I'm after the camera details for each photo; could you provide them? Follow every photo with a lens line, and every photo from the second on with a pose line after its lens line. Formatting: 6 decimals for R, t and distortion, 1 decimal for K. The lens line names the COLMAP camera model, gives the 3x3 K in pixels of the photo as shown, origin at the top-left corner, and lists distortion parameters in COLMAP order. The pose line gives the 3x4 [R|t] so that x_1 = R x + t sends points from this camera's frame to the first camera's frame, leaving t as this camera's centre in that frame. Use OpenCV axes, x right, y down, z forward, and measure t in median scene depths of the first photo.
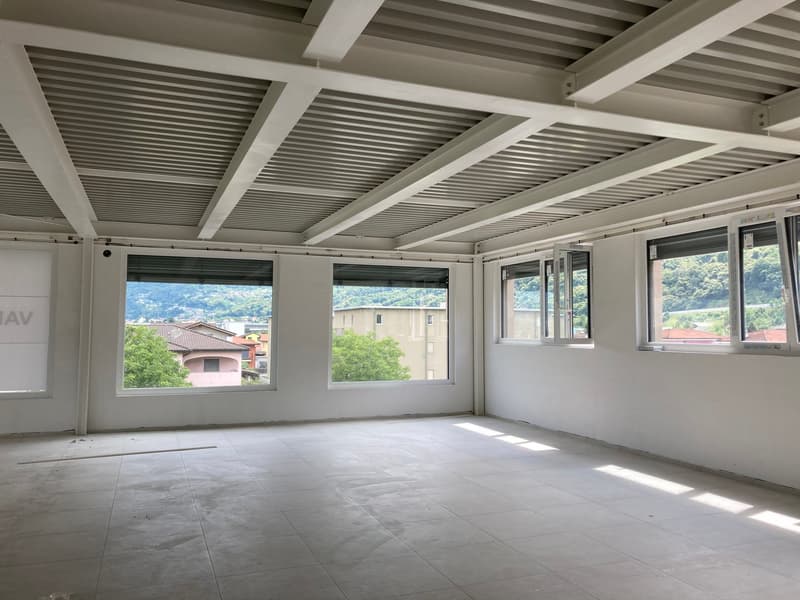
lens RADIAL K [[654.7, 0, 404.5], [0, 654.7, 298.8], [0, 0, 1]] dist [0.037431, -0.007266]
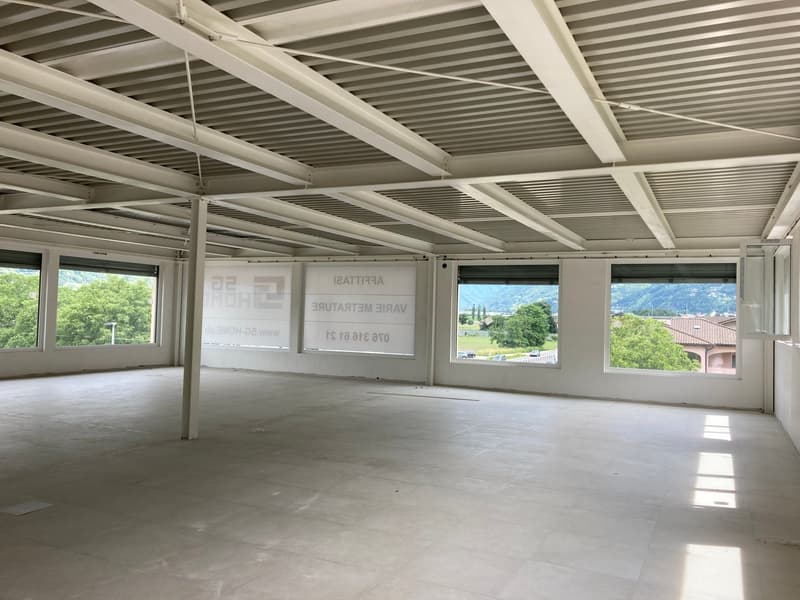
lens RADIAL K [[654.7, 0, 393.2], [0, 654.7, 293.3], [0, 0, 1]] dist [0.037431, -0.007266]
pose [[0.666983, -0.008825, -0.745021, 0.516876], [0.009930, 0.999946, -0.002954, -0.003143], [0.745007, -0.005427, 0.667034, -0.063098]]
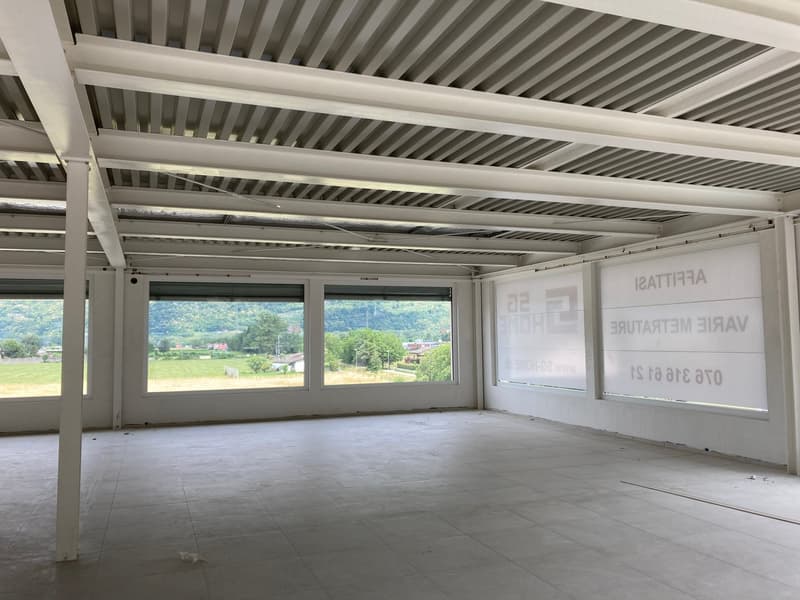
lens RADIAL K [[654.7, 0, 400.9], [0, 654.7, 300.3], [0, 0, 1]] dist [0.037431, -0.007266]
pose [[-0.019895, -0.063881, -0.997759, 0.259018], [0.057881, 0.996209, -0.064936, 0.025372], [0.998125, -0.059043, -0.016122, 0.502100]]
